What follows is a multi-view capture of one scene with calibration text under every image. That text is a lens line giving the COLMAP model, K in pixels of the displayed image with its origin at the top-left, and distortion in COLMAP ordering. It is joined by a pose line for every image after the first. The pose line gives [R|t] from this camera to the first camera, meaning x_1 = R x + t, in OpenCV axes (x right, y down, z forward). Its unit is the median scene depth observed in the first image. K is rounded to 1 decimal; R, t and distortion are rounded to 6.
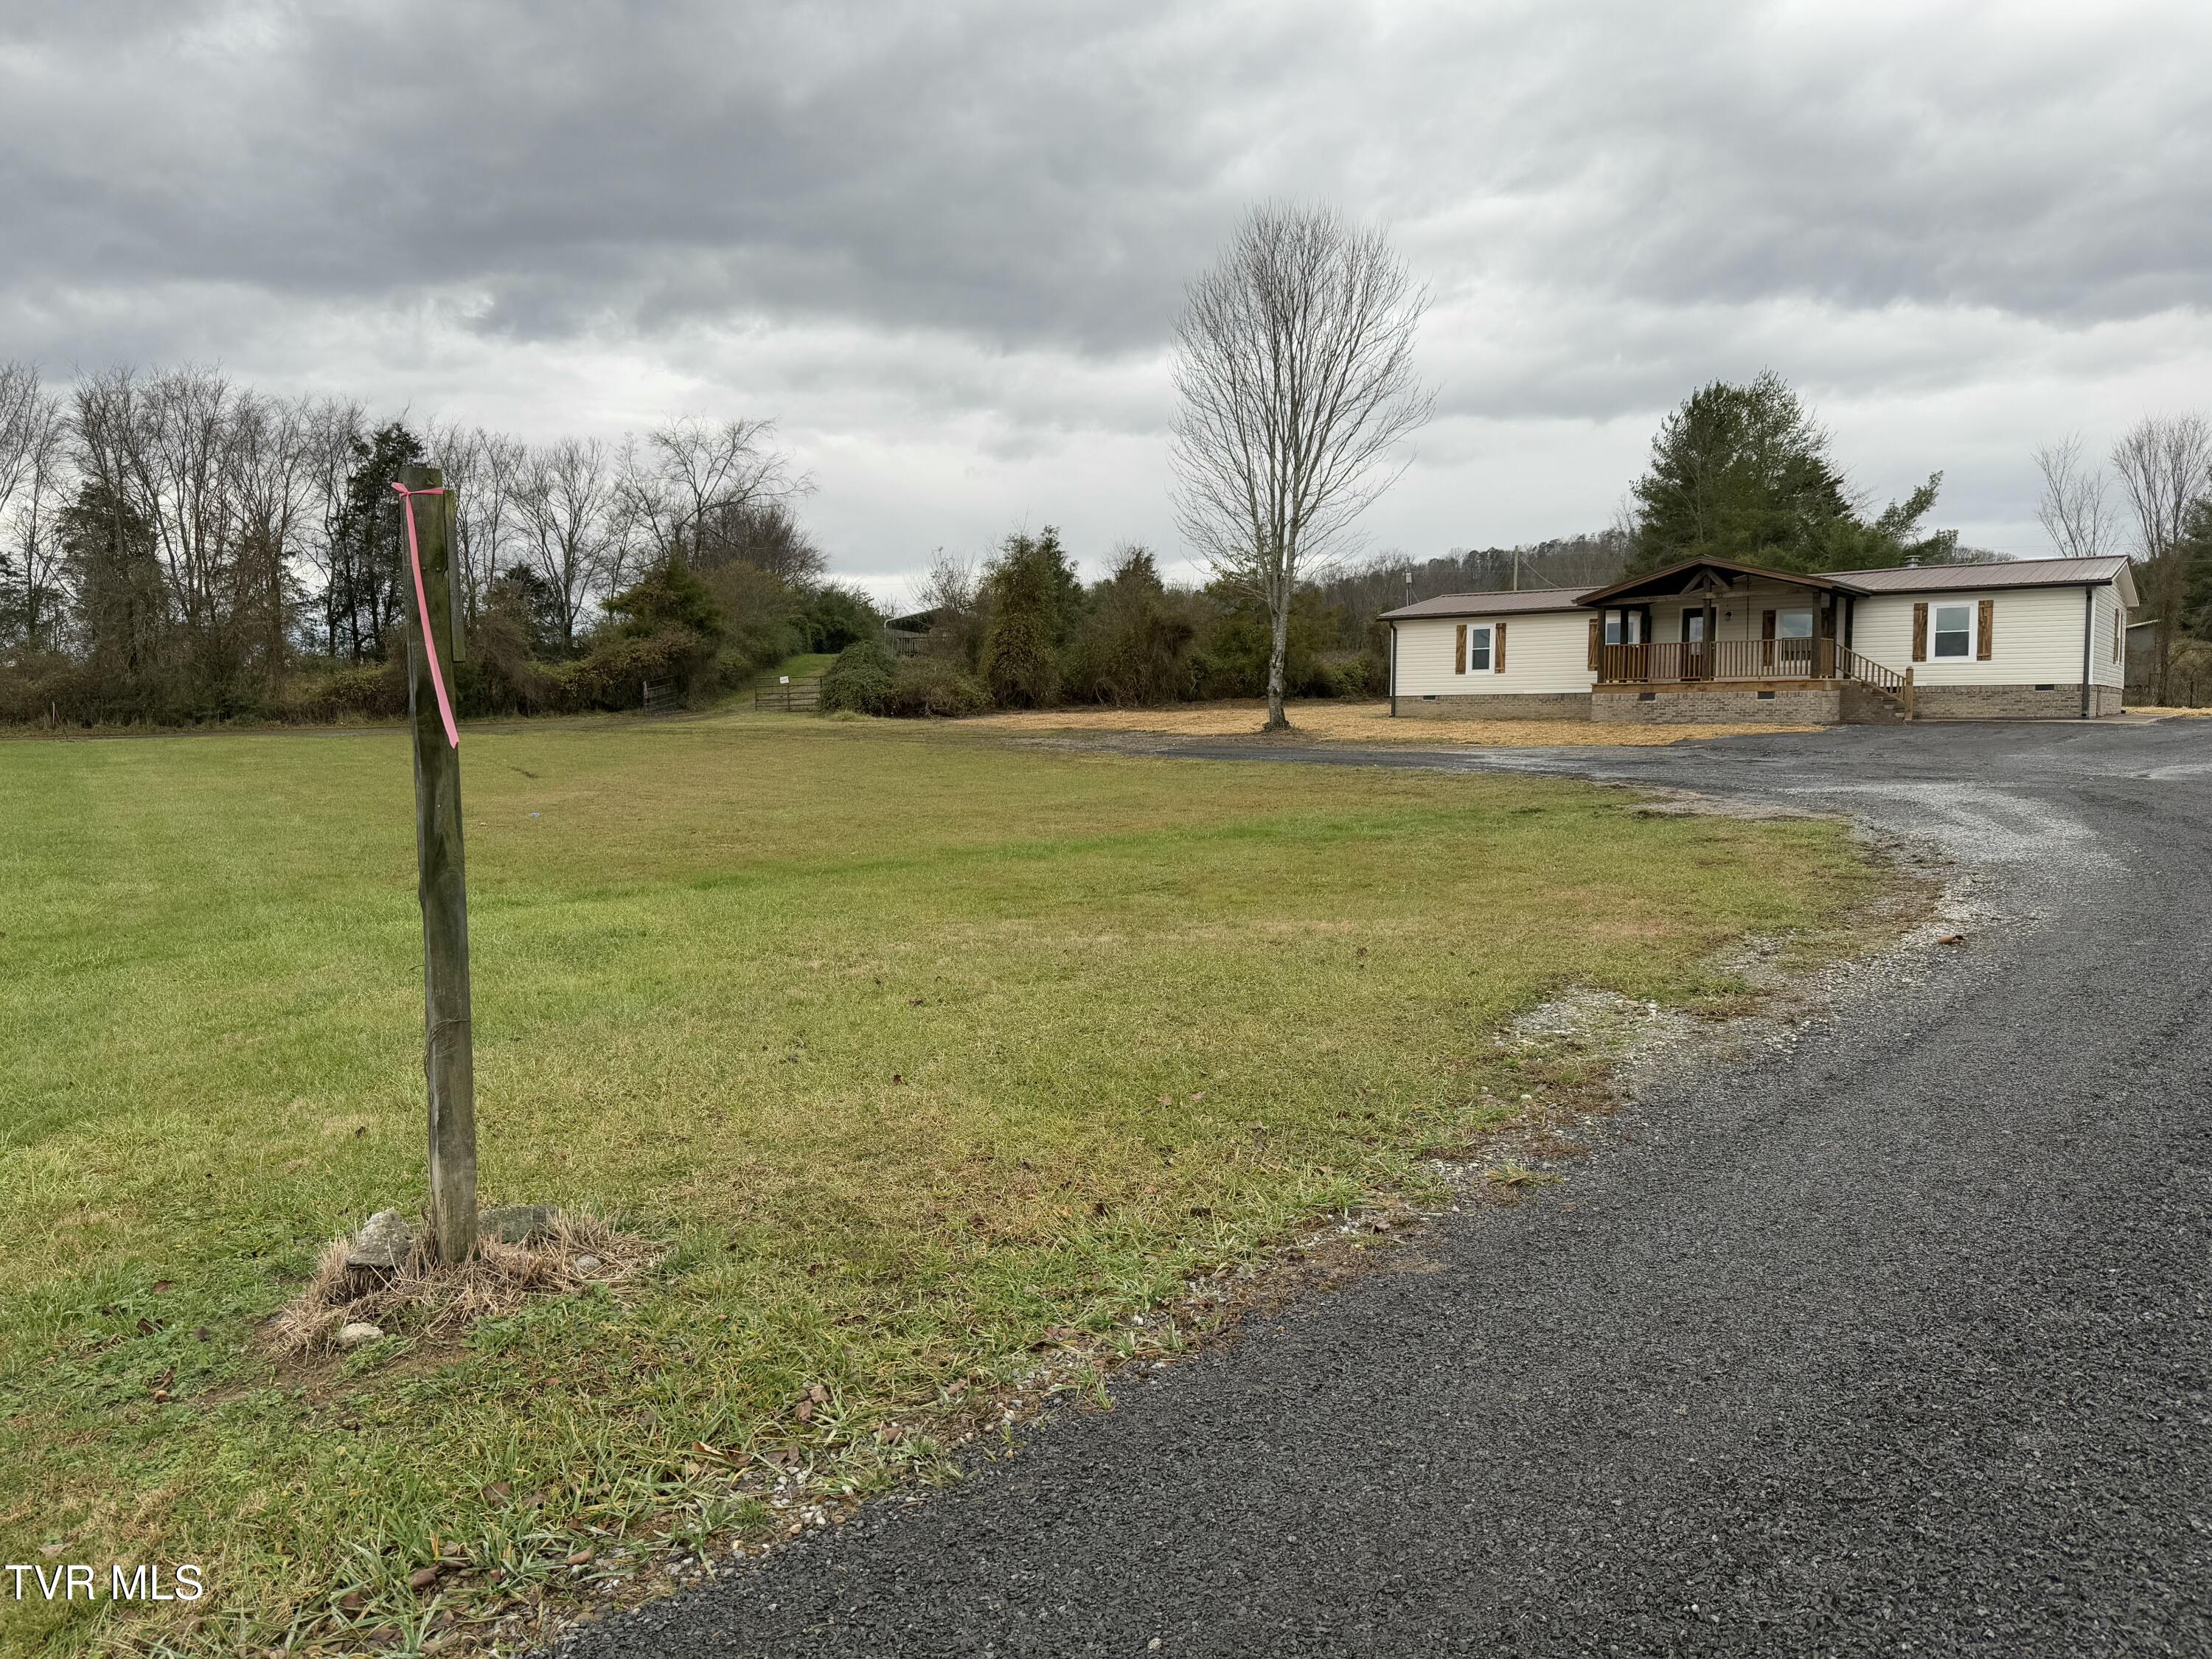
lens RADIAL K [[1539.5, 0, 994.0], [0, 1539.5, 836.2], [0, 0, 1]] dist [0.004708, -0.061960]
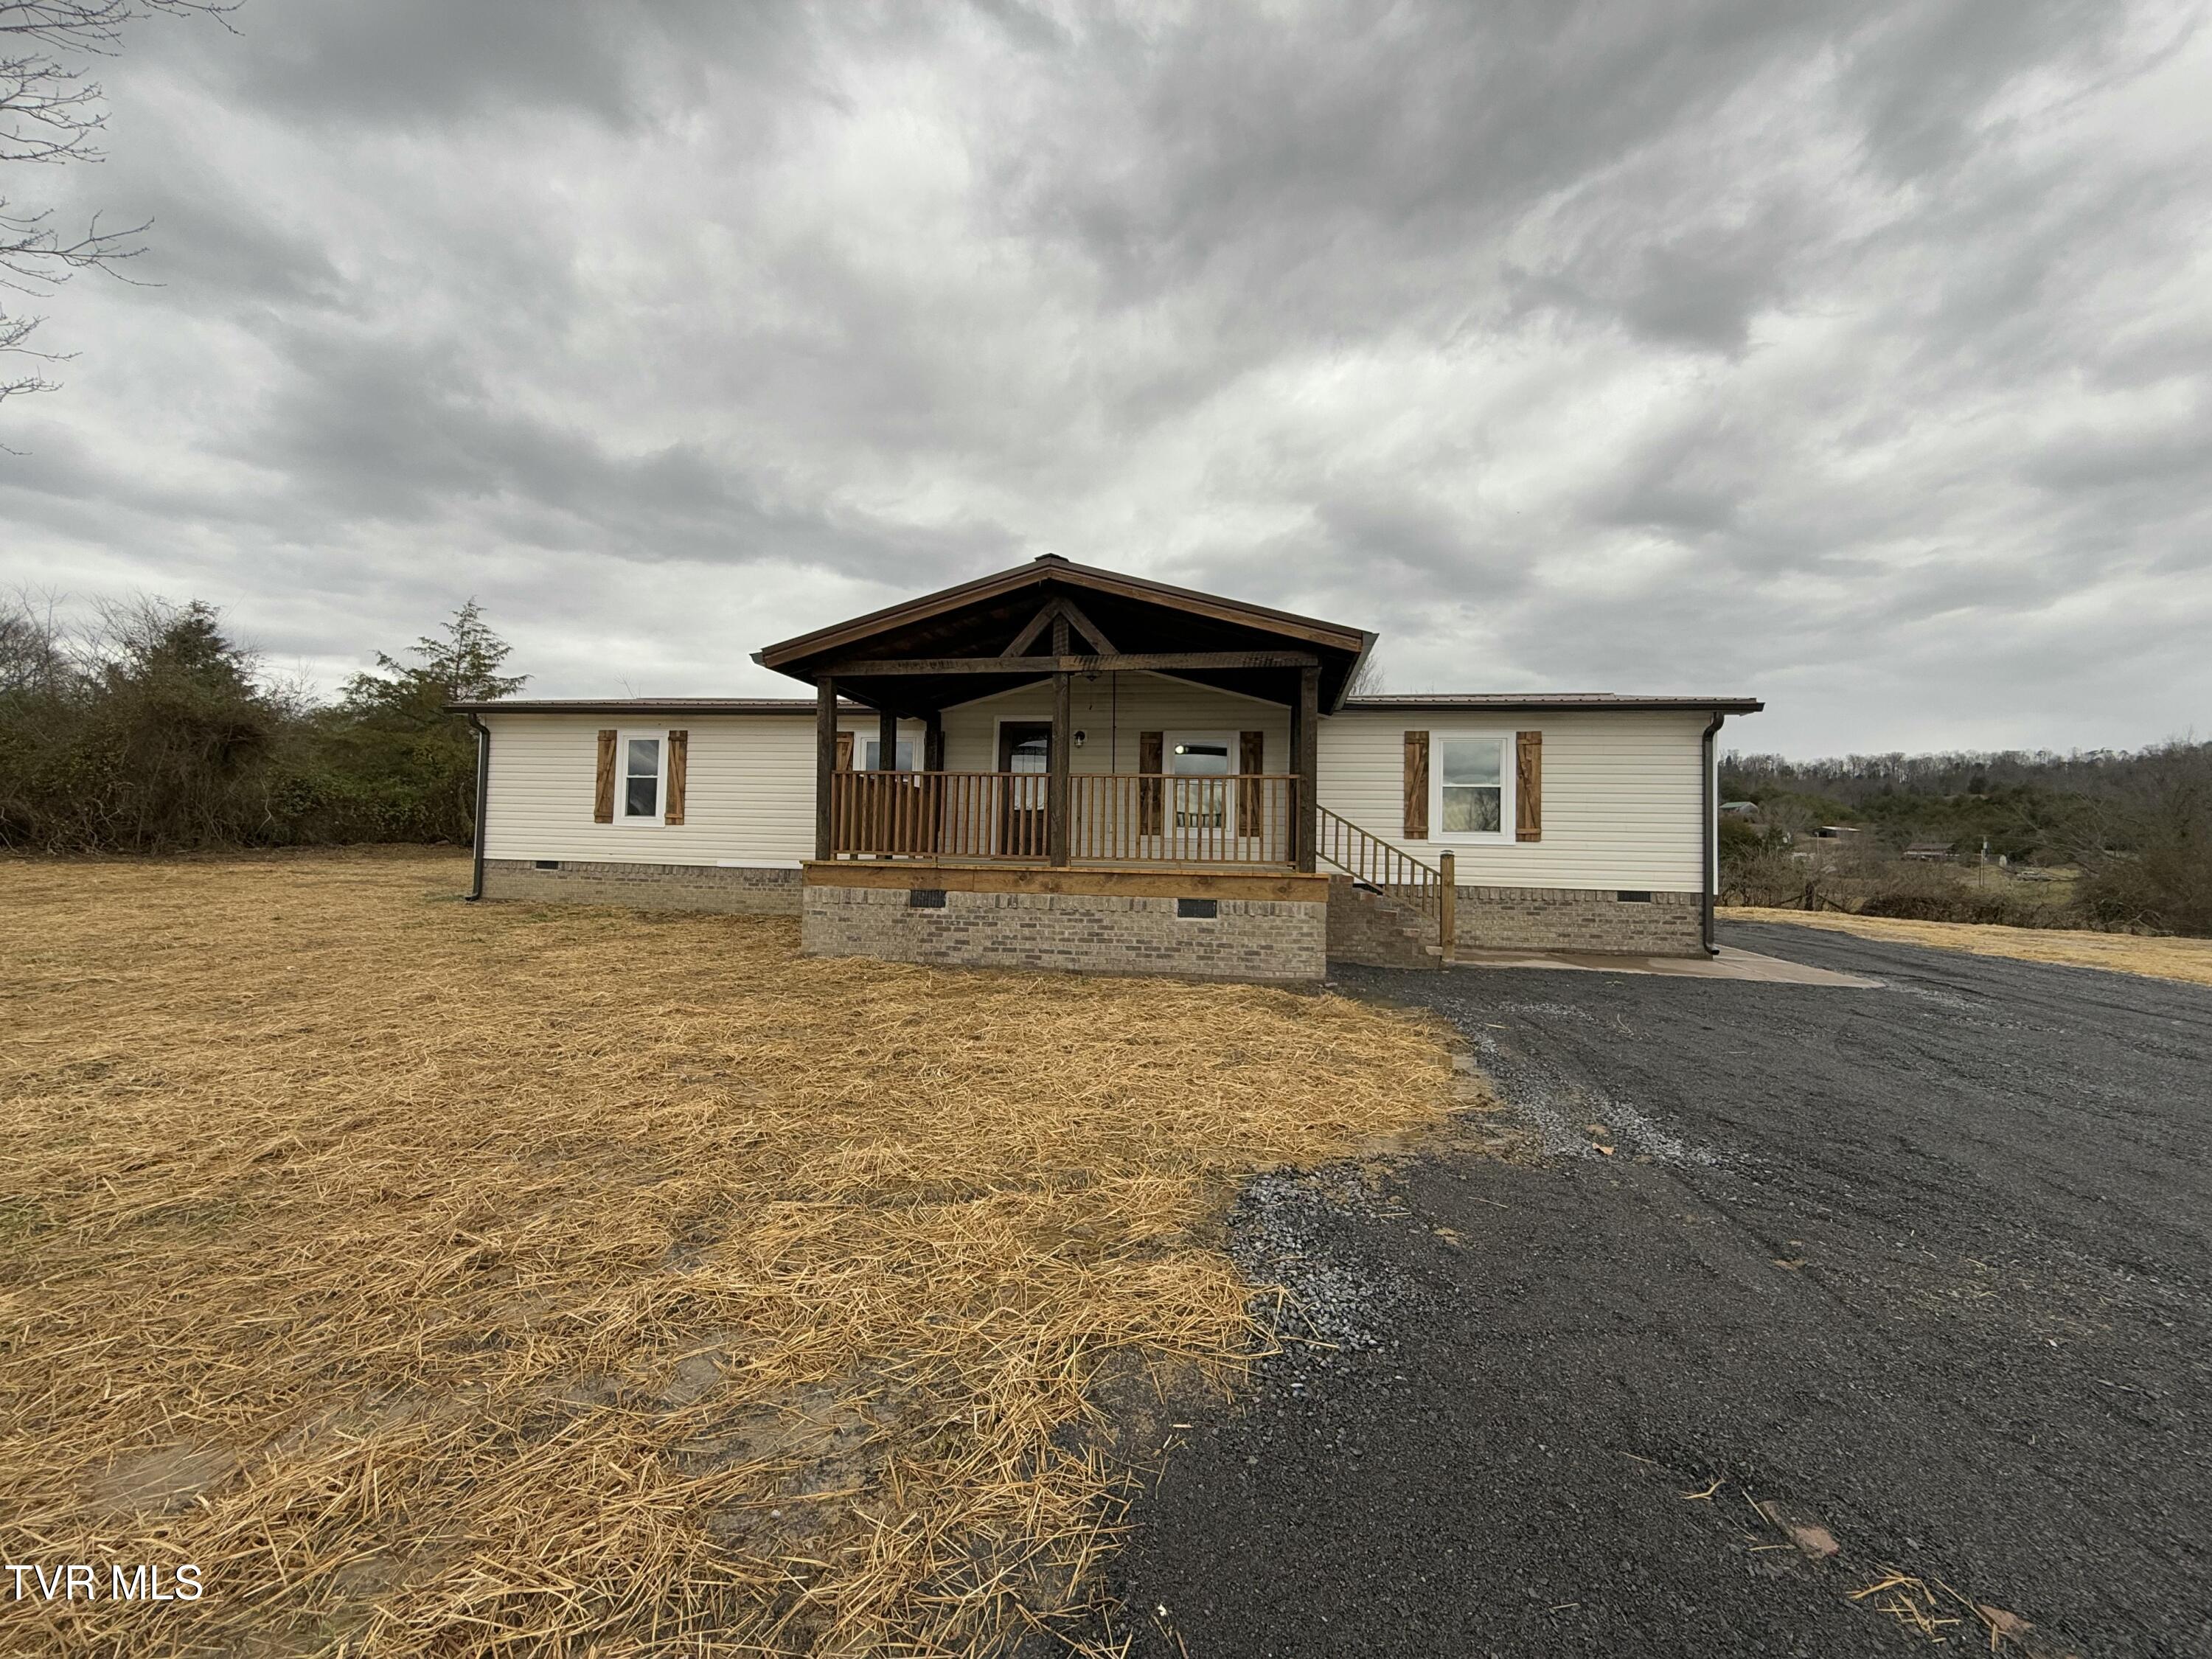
lens RADIAL K [[870.4, 0, 1097.0], [0, 870.4, 823.5], [0, 0, 1]] dist [0.001146, 0.000062]
pose [[0.850868, 0.048862, 0.523103, 0.316038], [0.006824, 0.994554, -0.104000, -0.079832], [-0.525336, 0.092060, 0.845900, 0.720803]]
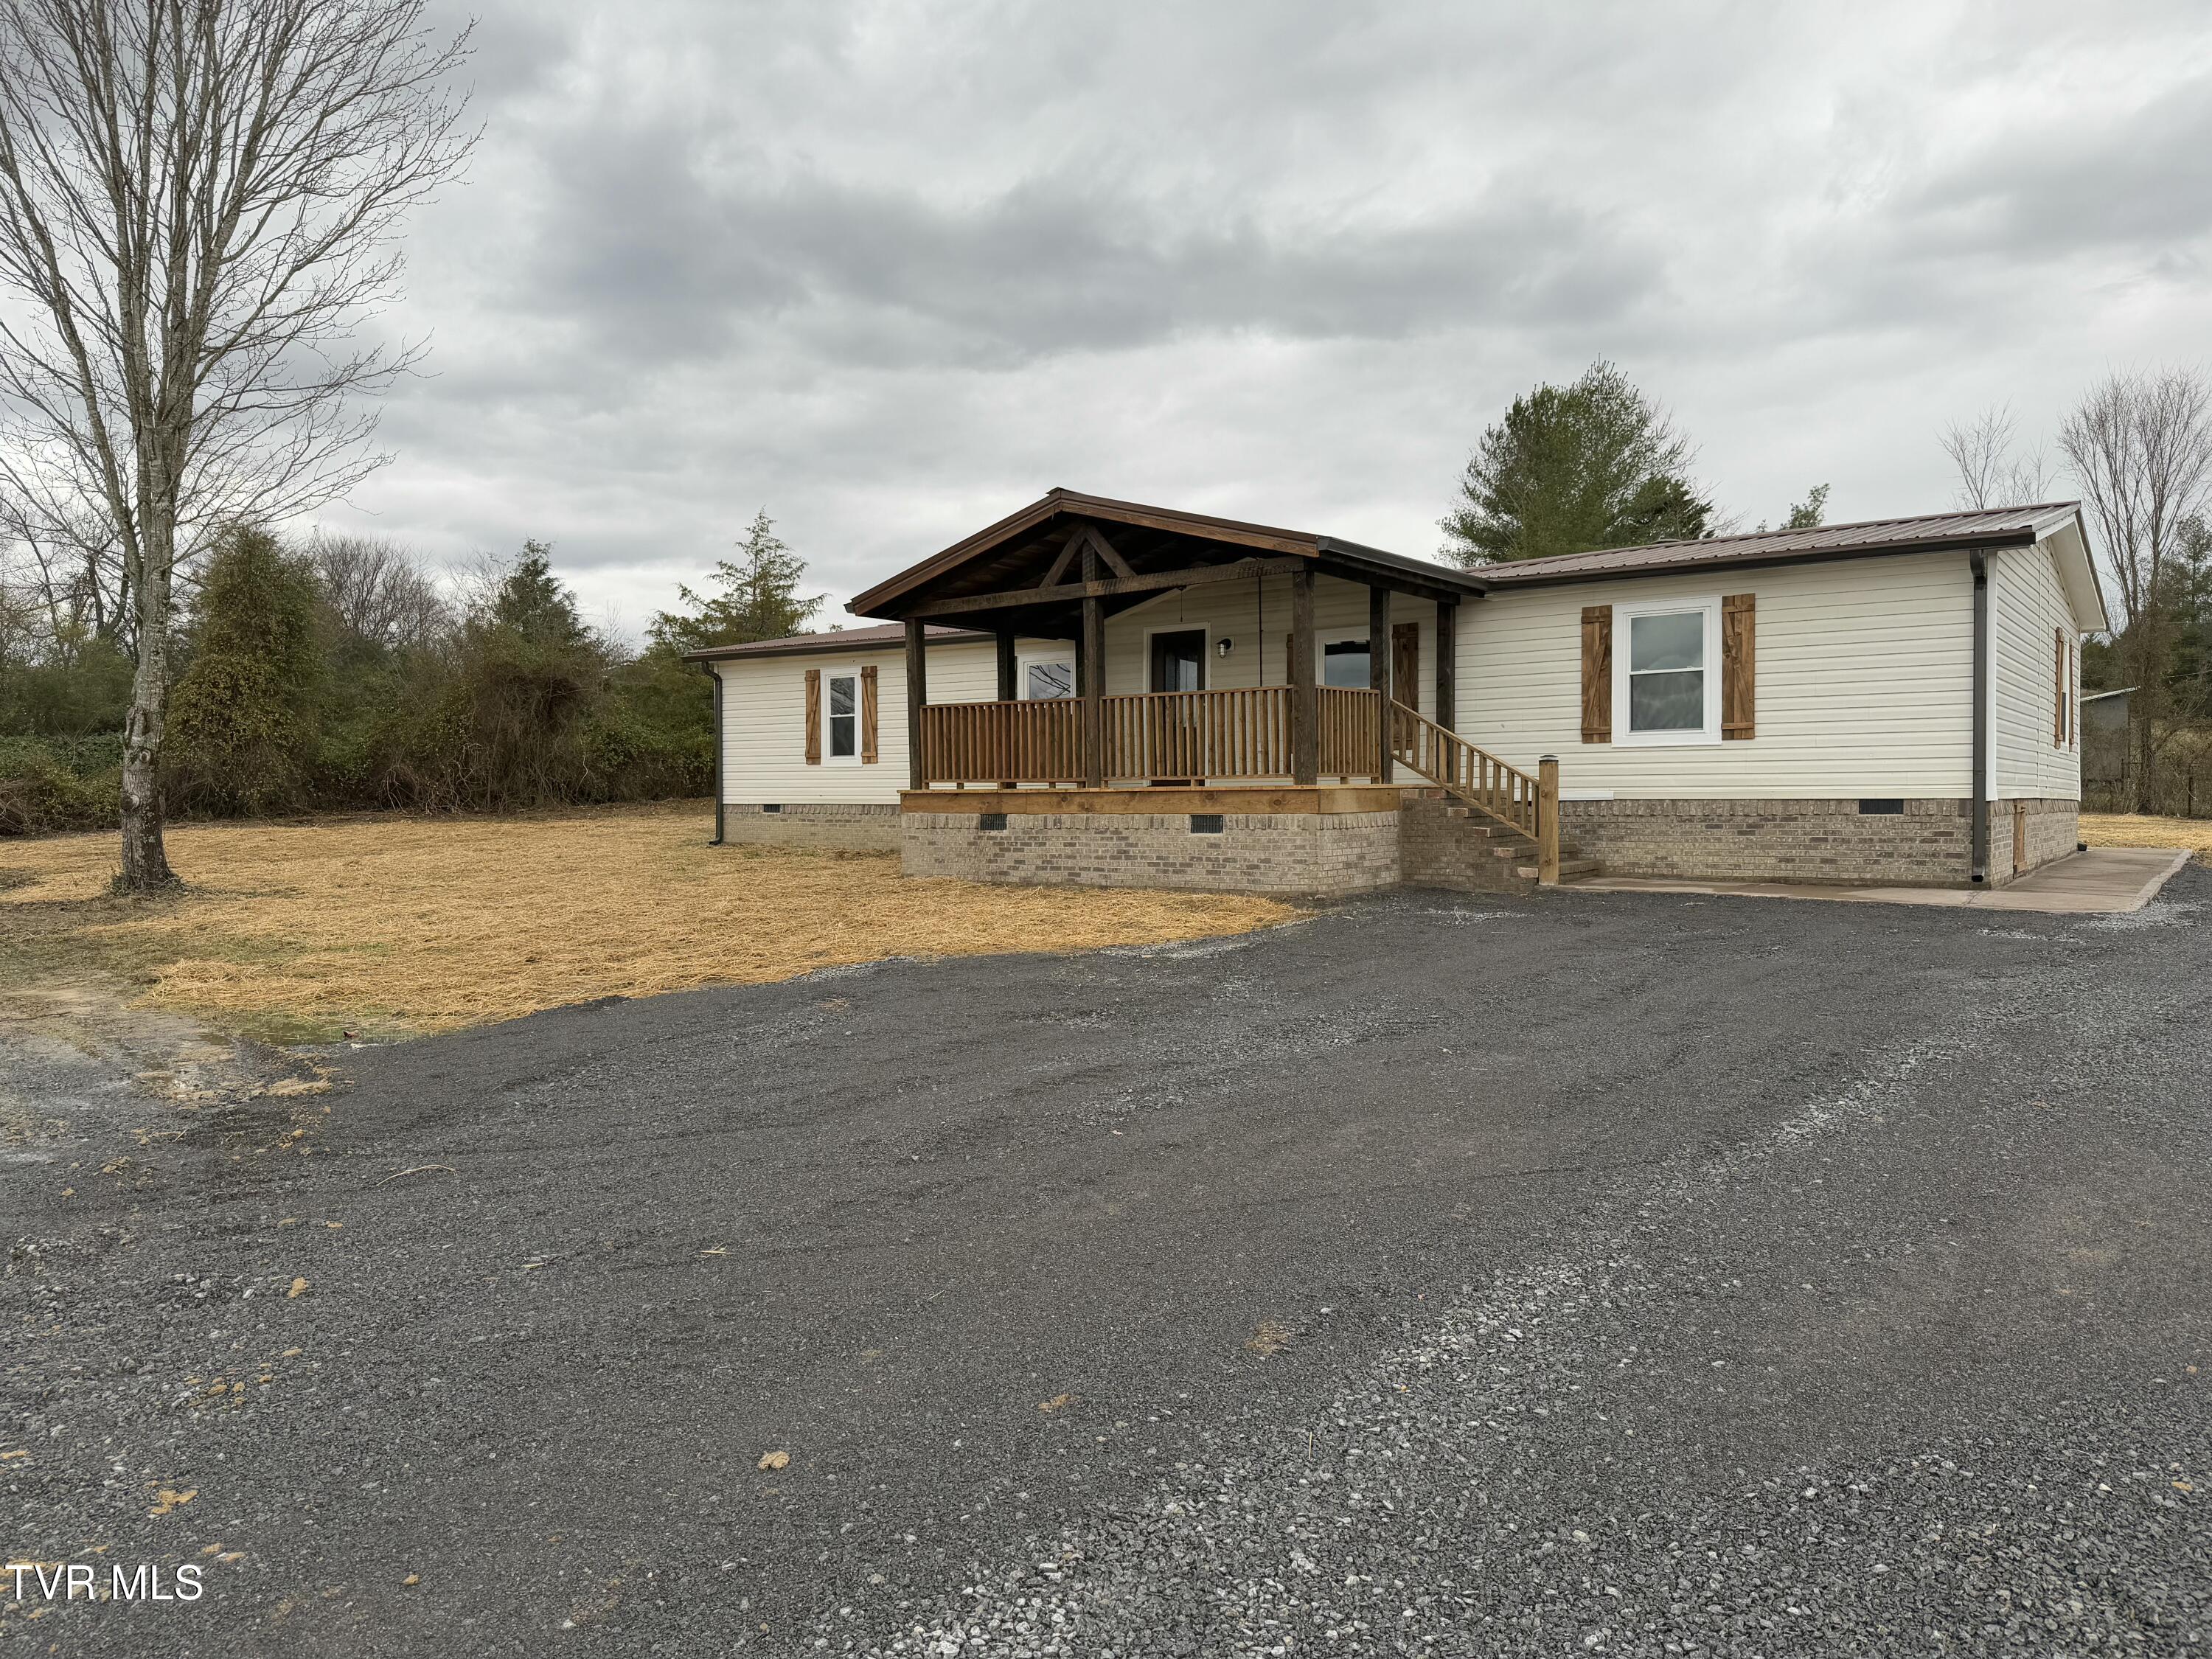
lens RADIAL K [[1515.0, 0, 1113.3], [0, 1515.0, 825.9], [0, 0, 1]] dist [0.142144, -0.207205]
pose [[0.996728, 0.003654, 0.080741, 0.393281], [0.001100, 0.998271, -0.058767, -0.059491], [-0.080816, 0.058663, 0.995001, 0.527649]]
